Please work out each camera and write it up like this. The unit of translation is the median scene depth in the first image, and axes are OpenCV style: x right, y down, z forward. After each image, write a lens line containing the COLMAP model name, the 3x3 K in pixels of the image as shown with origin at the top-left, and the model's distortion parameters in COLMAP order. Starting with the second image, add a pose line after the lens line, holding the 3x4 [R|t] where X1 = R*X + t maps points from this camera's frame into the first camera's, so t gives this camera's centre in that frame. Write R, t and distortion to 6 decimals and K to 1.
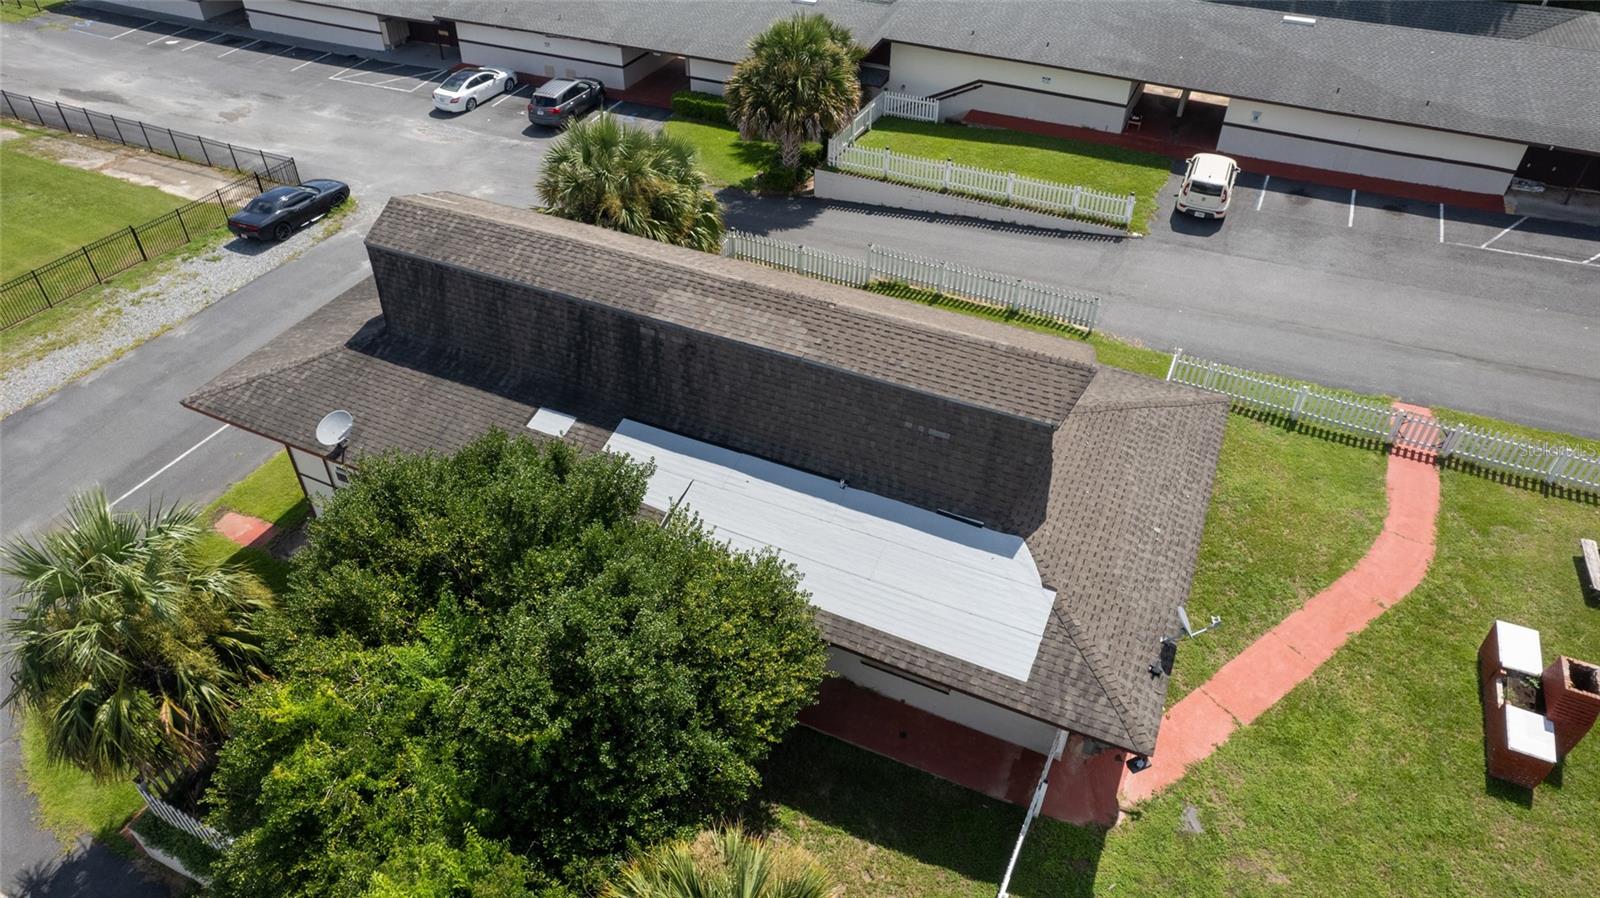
lens RADIAL K [[1023.2, 0, 792.5], [0, 1023.2, 461.4], [0, 0, 1]] dist [-0.085501, 0.076093]
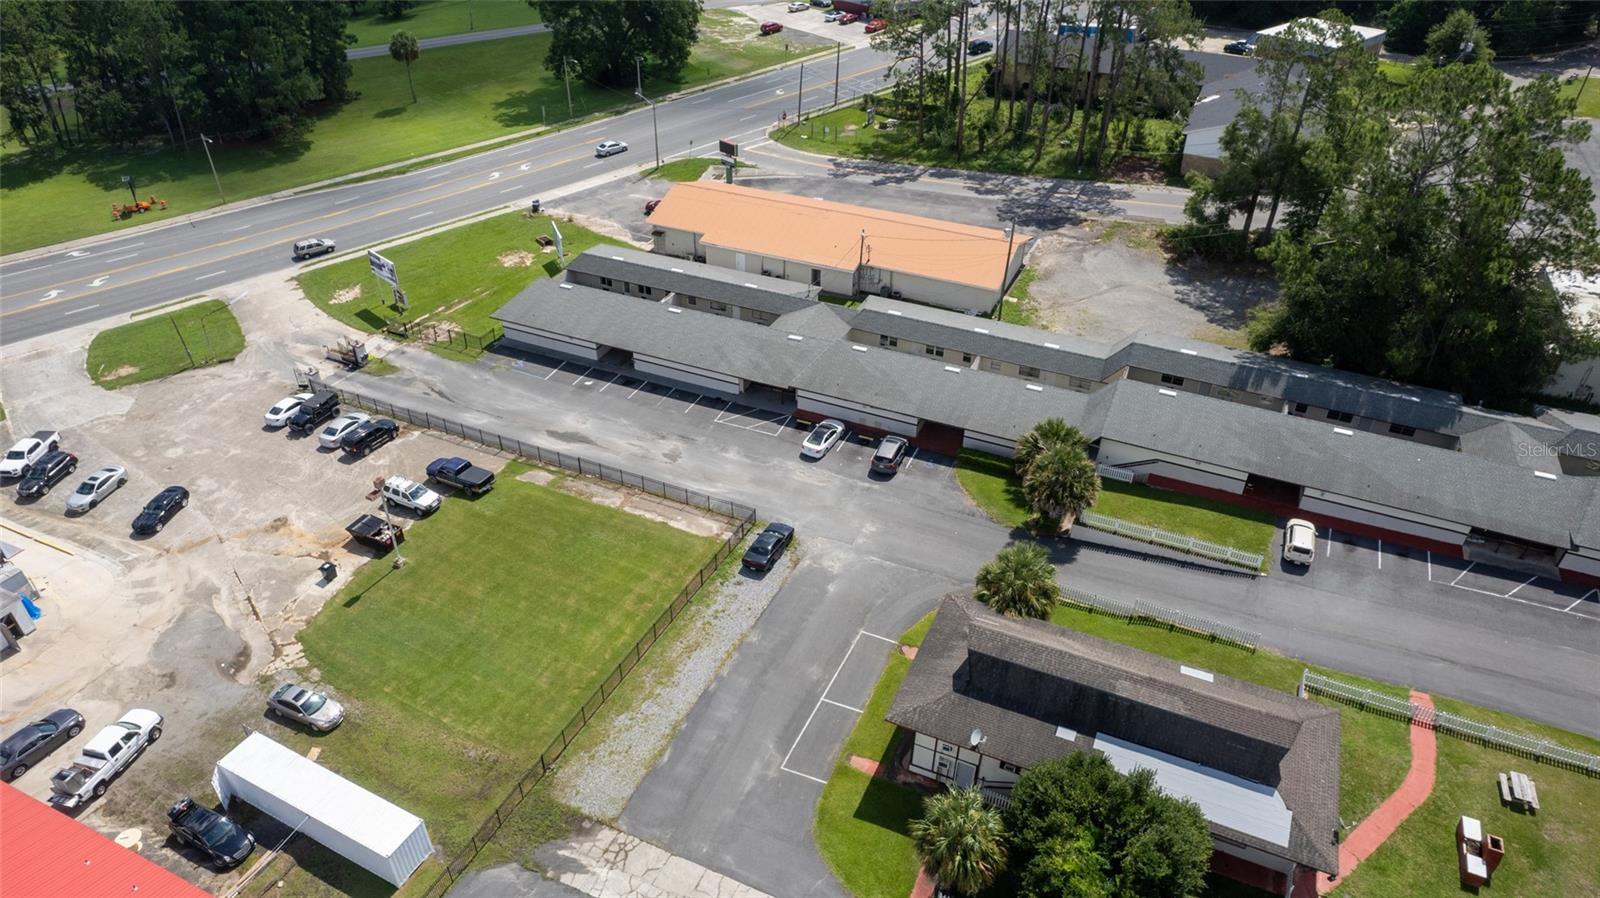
lens RADIAL K [[1023.2, 0, 792.5], [0, 1023.2, 461.4], [0, 0, 1]] dist [-0.085501, 0.076093]
pose [[0.999981, -0.002121, 0.005828, -0.593838], [0.002601, 0.996487, -0.083711, -0.317829], [-0.005630, 0.083725, 0.996473, -0.940494]]
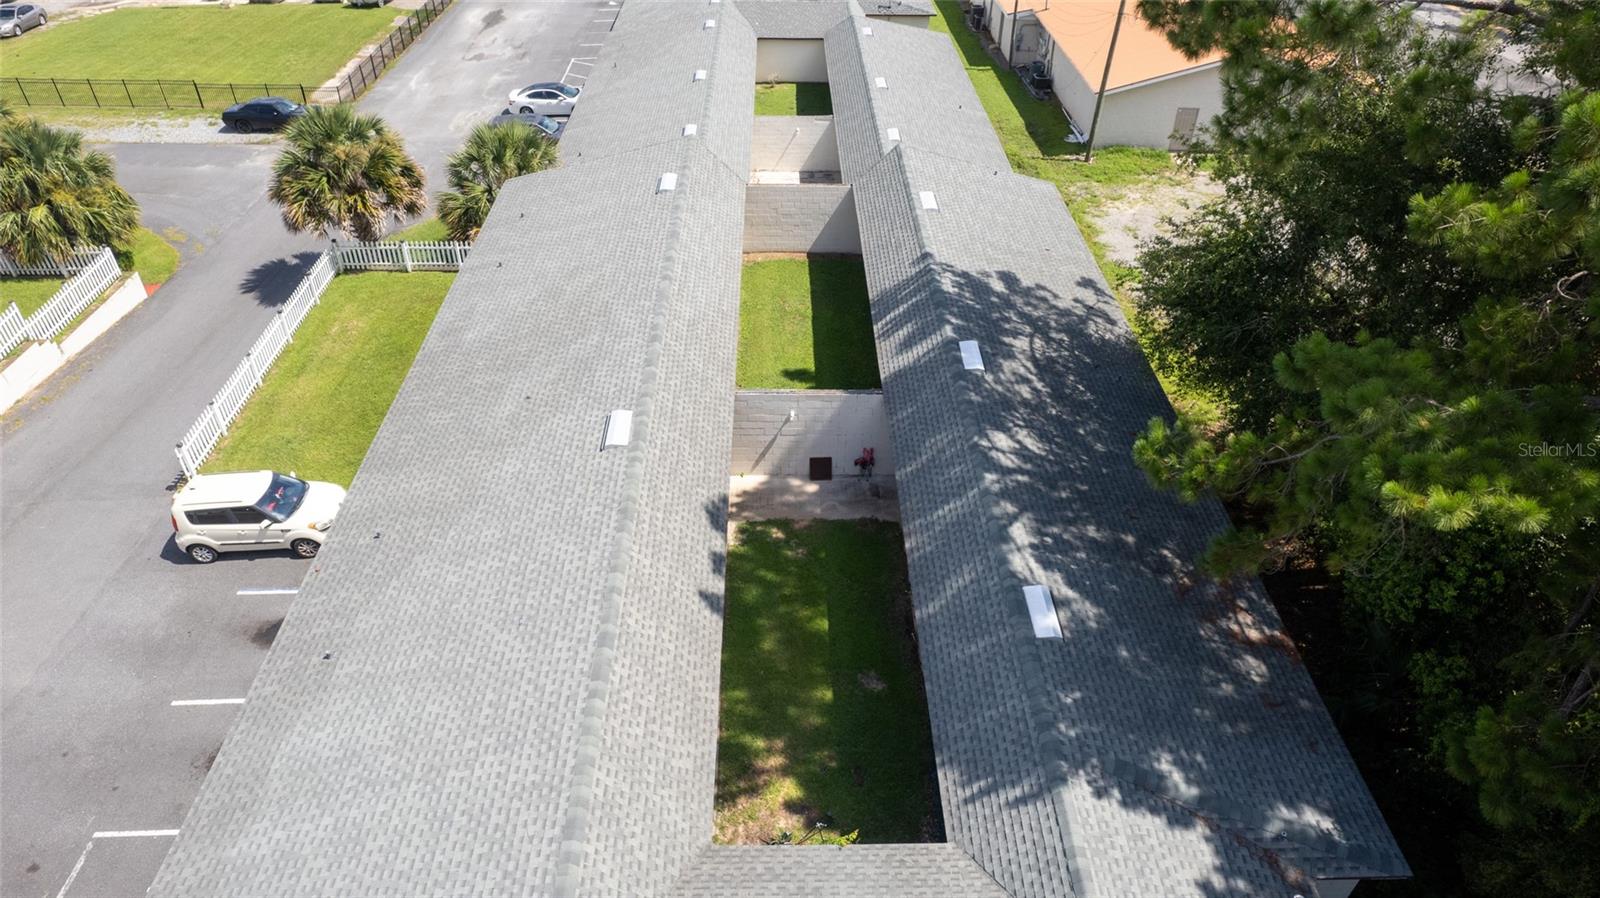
lens RADIAL K [[1023.2, 0, 792.5], [0, 1023.2, 461.4], [0, 0, 1]] dist [-0.085501, 0.076093]
pose [[0.429750, 0.559701, -0.708555, 1.175624], [-0.584464, 0.770573, 0.254204, -0.786417], [0.688271, 0.304881, 0.658279, 0.948664]]
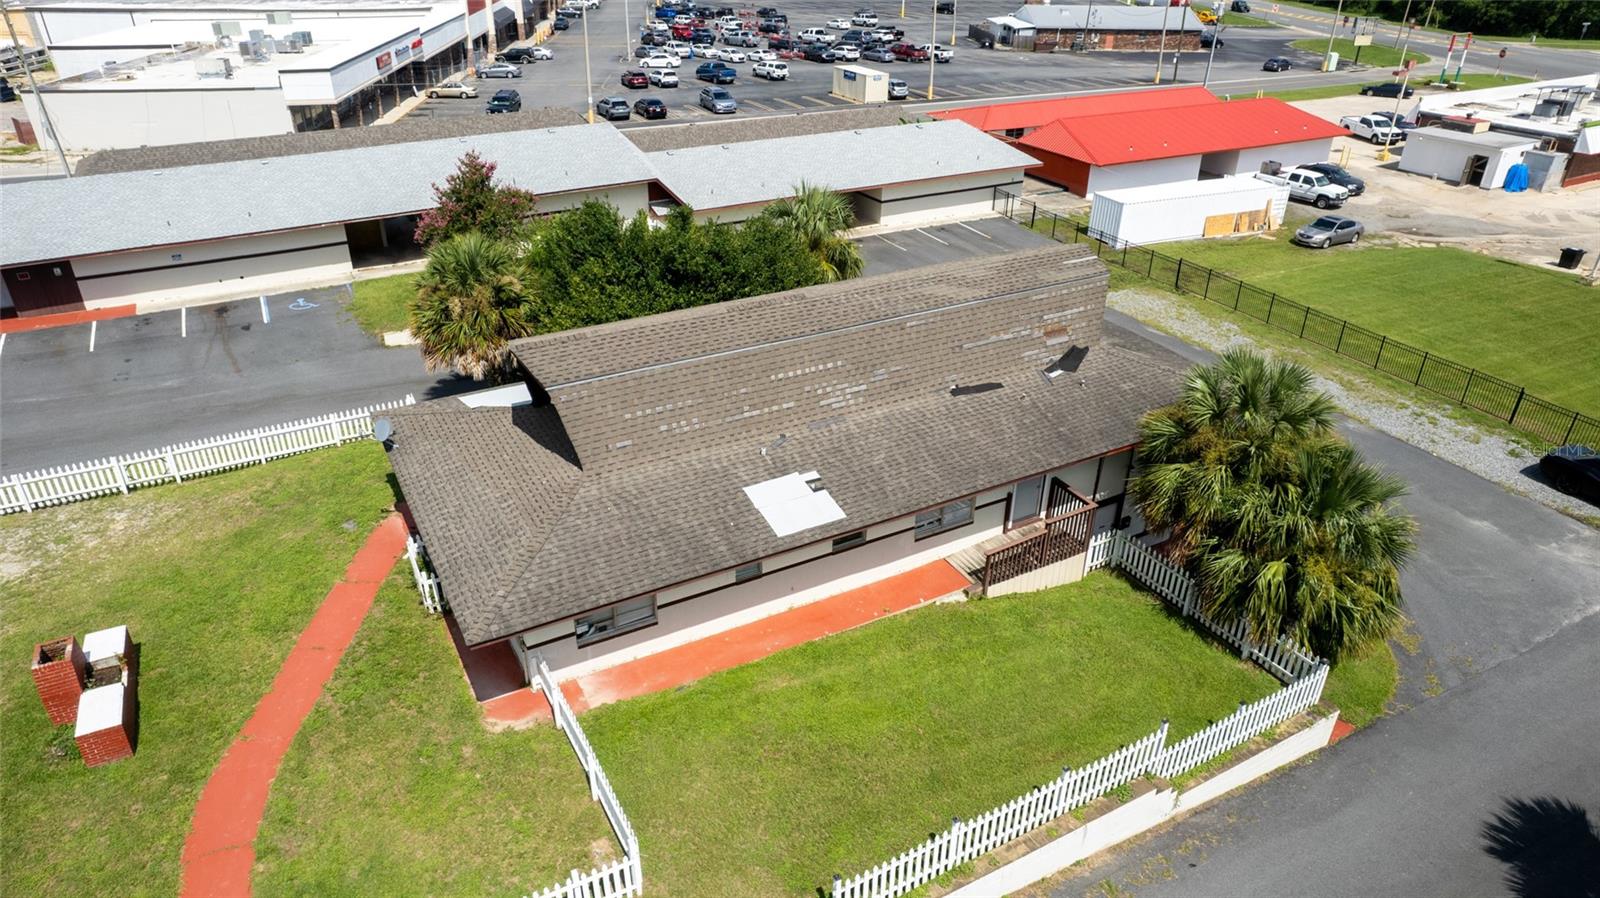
lens RADIAL K [[1023.2, 0, 792.5], [0, 1023.2, 461.4], [0, 0, 1]] dist [-0.085501, 0.076093]
pose [[-0.591600, 0.383926, -0.708950, 0.574769], [-0.526767, 0.481627, 0.700394, -0.594715], [0.610349, 0.787805, -0.082692, 0.809675]]
